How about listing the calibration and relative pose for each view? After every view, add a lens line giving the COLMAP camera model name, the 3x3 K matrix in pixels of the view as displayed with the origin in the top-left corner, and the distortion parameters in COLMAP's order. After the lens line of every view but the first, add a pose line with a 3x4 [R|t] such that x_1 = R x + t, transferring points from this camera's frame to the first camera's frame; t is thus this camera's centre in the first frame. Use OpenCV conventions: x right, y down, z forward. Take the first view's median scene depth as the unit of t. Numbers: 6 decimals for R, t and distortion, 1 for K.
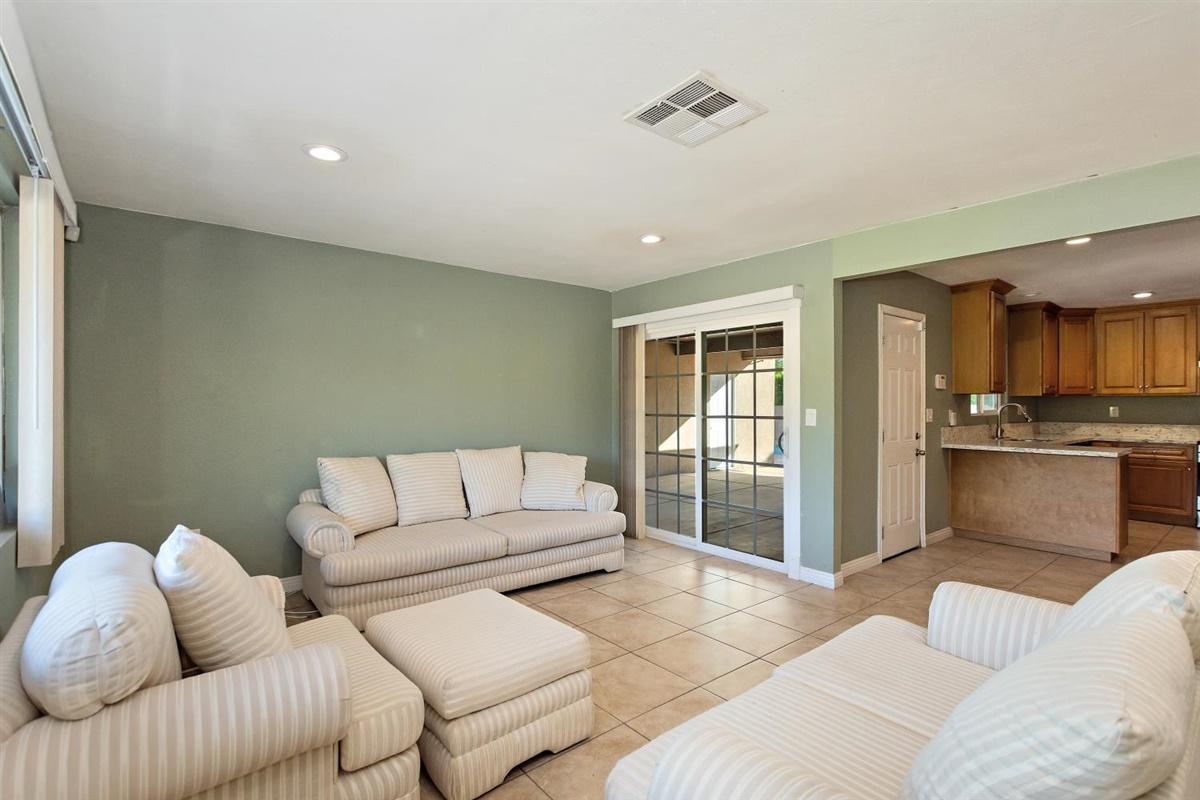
lens RADIAL K [[545.6, 0, 595.7], [0, 545.6, 403.6], [0, 0, 1]] dist [0.008832, -0.004293]
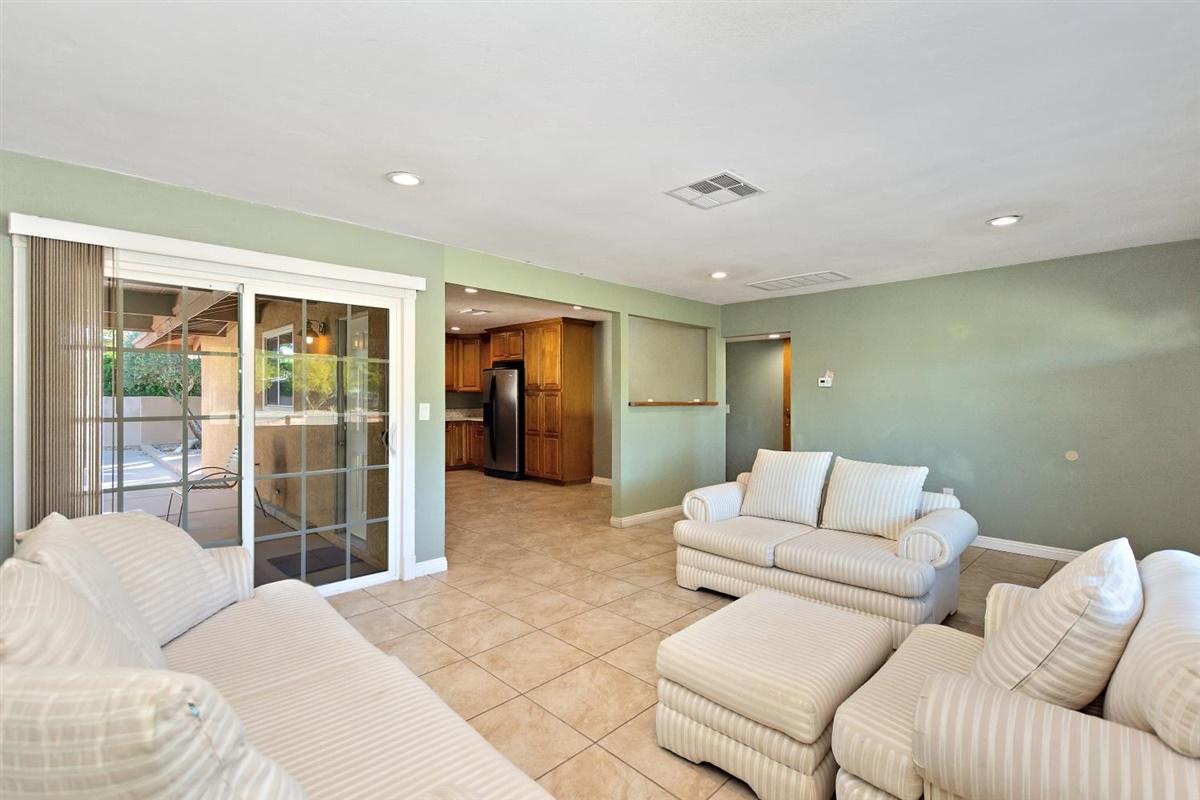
lens RADIAL K [[545.6, 0, 591.0], [0, 545.6, 390.1], [0, 0, 1]] dist [0.008832, -0.004293]
pose [[-0.082378, 0.009083, 0.996560, -0.522034], [-0.001659, 0.999956, -0.009252, -0.004501], [-0.996600, -0.002416, -0.082360, 0.632472]]
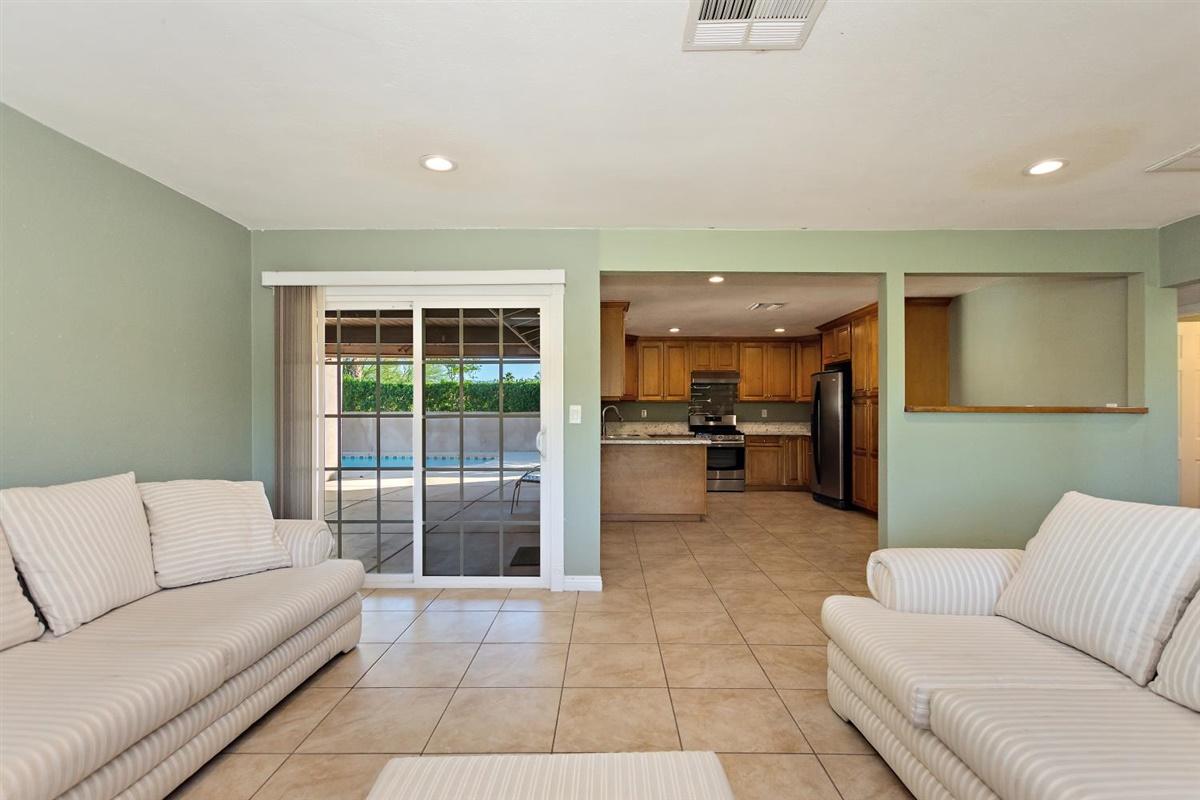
lens RADIAL K [[545.6, 0, 595.0], [0, 545.6, 411.0], [0, 0, 1]] dist [0.008832, -0.004293]
pose [[0.645242, 0.002525, 0.763974, -0.244896], [0.000993, 0.999991, -0.004143, 0.019455], [-0.763978, 0.003431, 0.645233, 0.300936]]
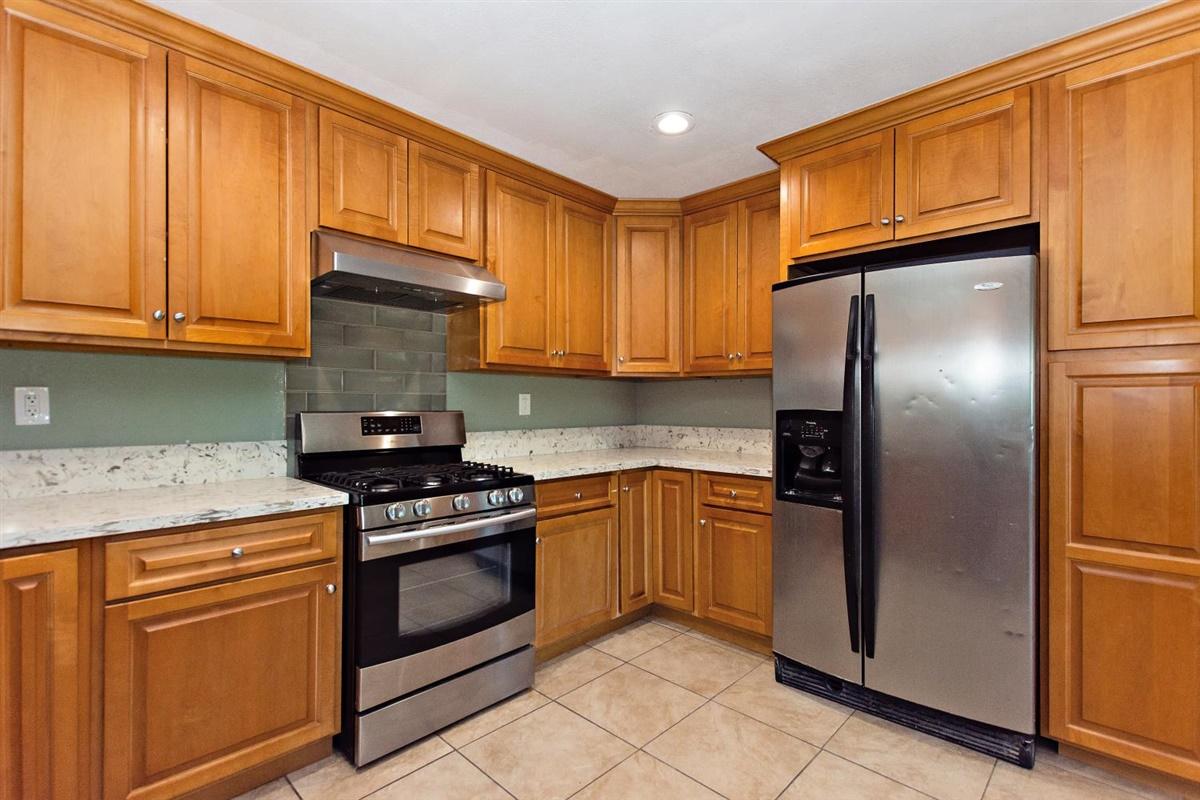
lens RADIAL K [[545.6, 0, 600.8], [0, 545.6, 401.6], [0, 0, 1]] dist [0.008832, -0.004293]
pose [[-0.124454, 0.009661, 0.992178, 0.912775], [0.001784, 0.999953, -0.009513, 0.022103], [-0.992224, 0.000586, -0.124466, 1.069140]]
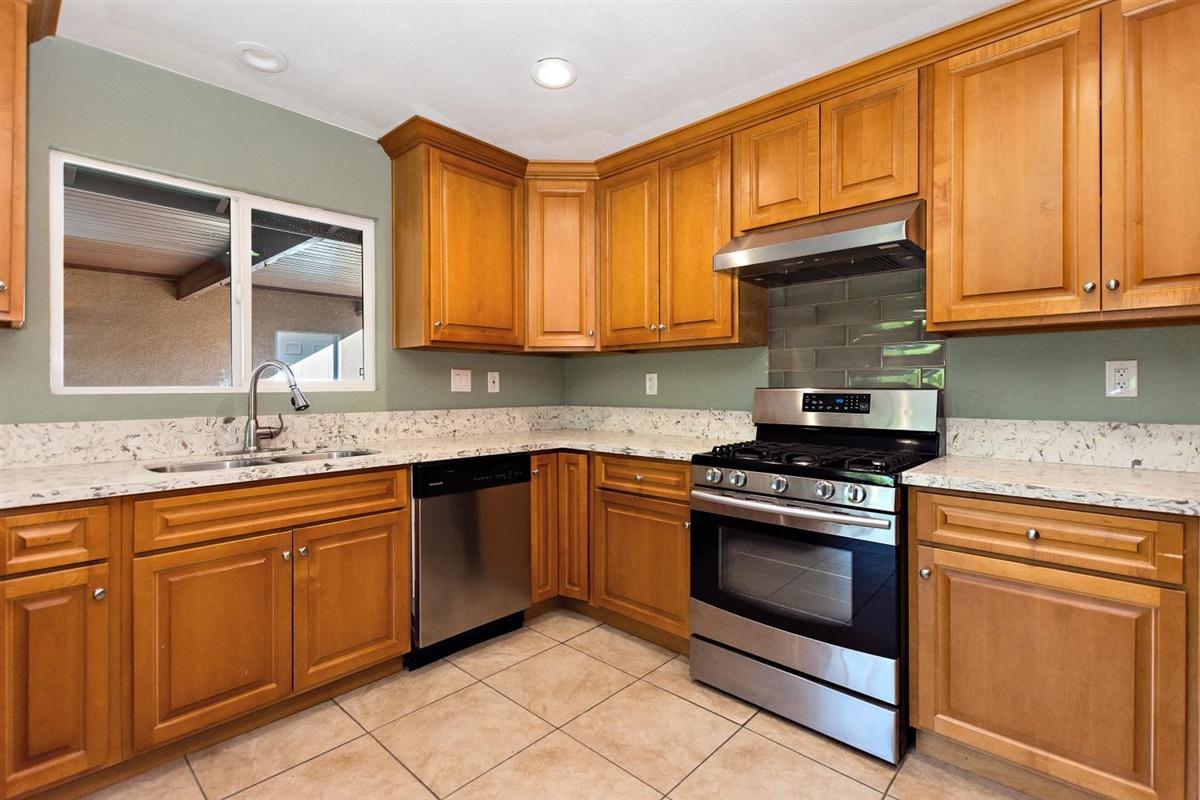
lens RADIAL K [[545.6, 0, 597.8], [0, 545.6, 384.4], [0, 0, 1]] dist [0.008832, -0.004293]
pose [[0.990209, -0.003830, 0.139537, 1.165689], [0.004208, 0.999988, -0.002410, 0.022543], [-0.139526, 0.002974, 0.990214, 0.740544]]
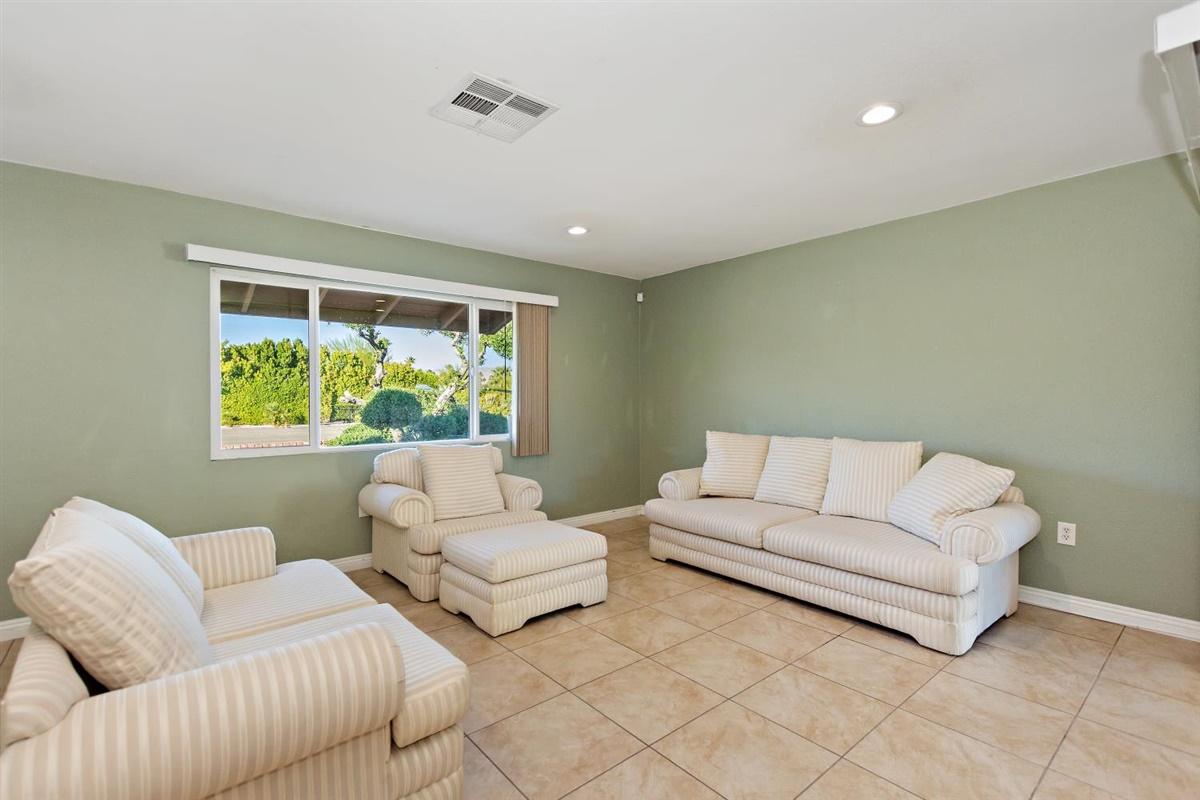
lens RADIAL K [[545.6, 0, 601.2], [0, 545.6, 401.4], [0, 0, 1]] dist [0.008832, -0.004293]
pose [[0.032143, 0.008241, -0.999449, 0.555976], [0.003257, 0.999960, 0.008349, 0.014809], [0.999478, -0.003524, 0.032115, 0.520131]]
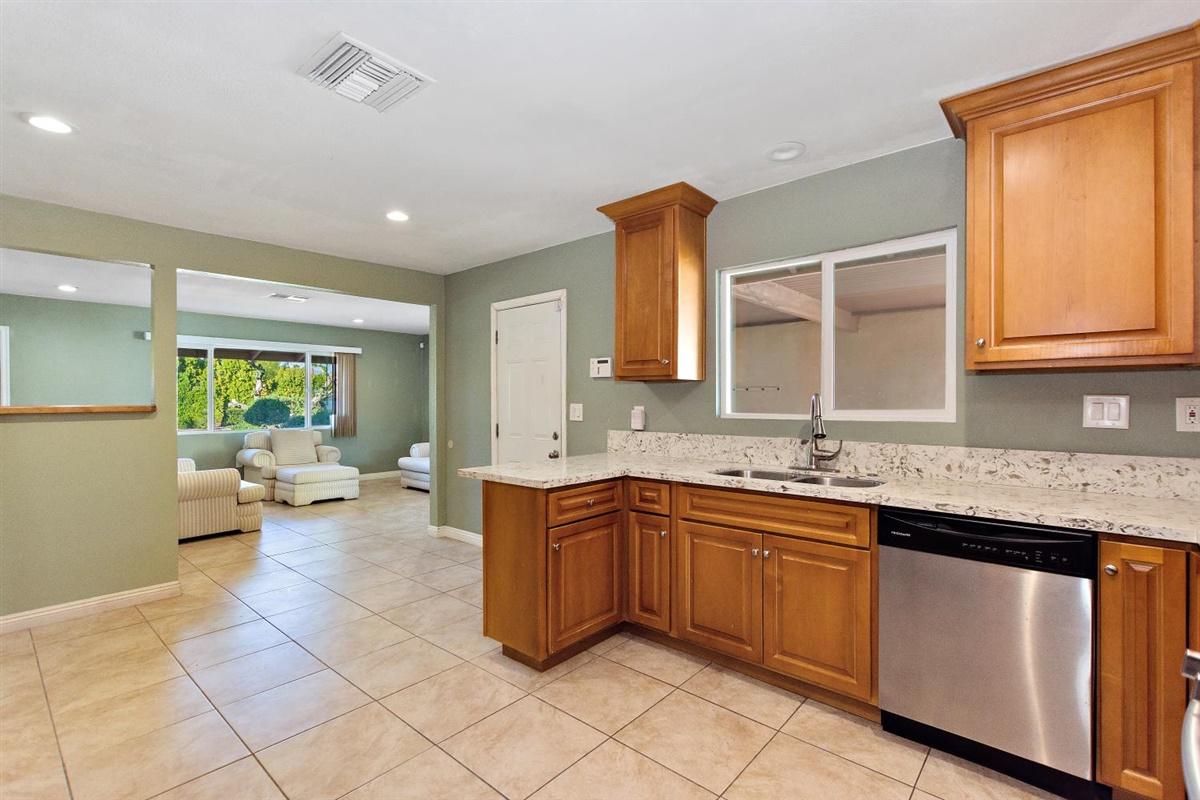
lens RADIAL K [[545.6, 0, 606.3], [0, 545.6, 403.0], [0, 0, 1]] dist [0.008832, -0.004293]
pose [[0.183018, 0.003362, -0.983104, 1.464557], [0.002194, 0.999990, 0.003828, 0.005627], [0.983107, -0.002858, 0.183009, 0.939663]]
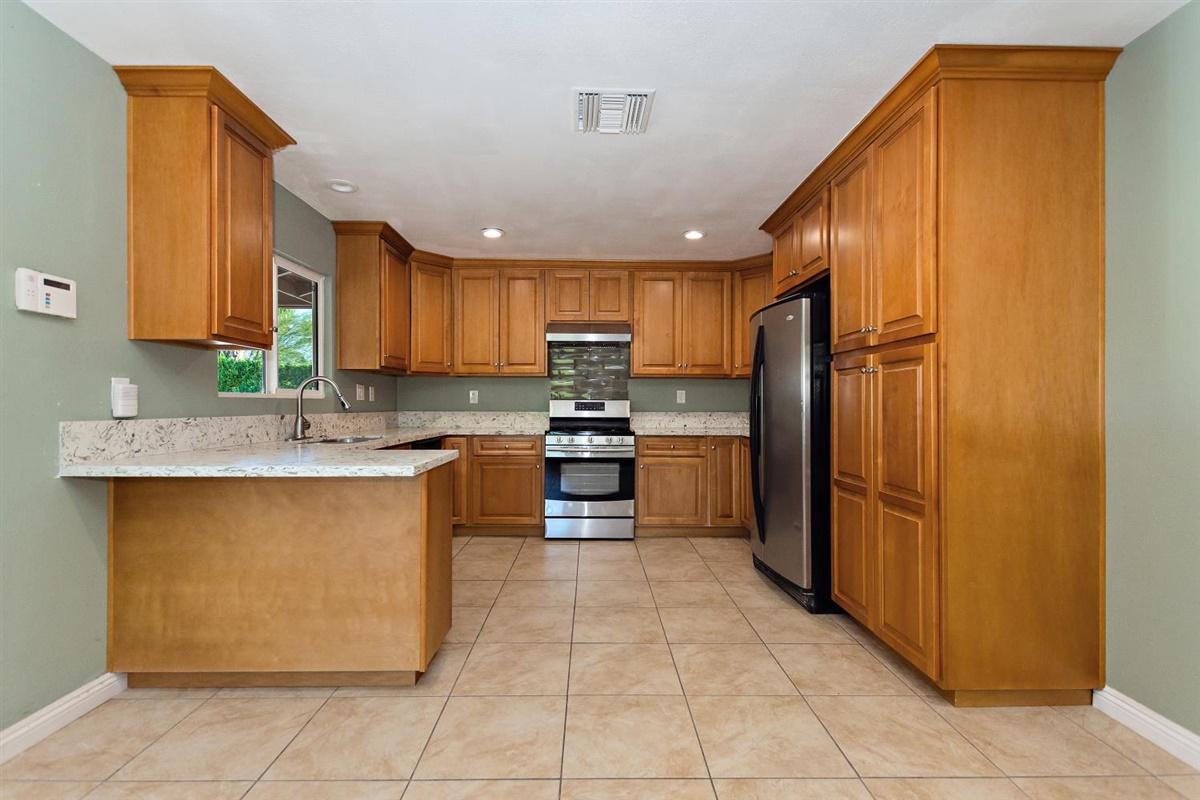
lens RADIAL K [[545.6, 0, 593.3], [0, 545.6, 405.8], [0, 0, 1]] dist [0.008832, -0.004293]
pose [[0.616715, -0.002088, 0.787184, 0.609747], [-0.001676, 0.999991, 0.003965, 0.033936], [-0.787185, -0.003764, 0.616706, 0.534731]]
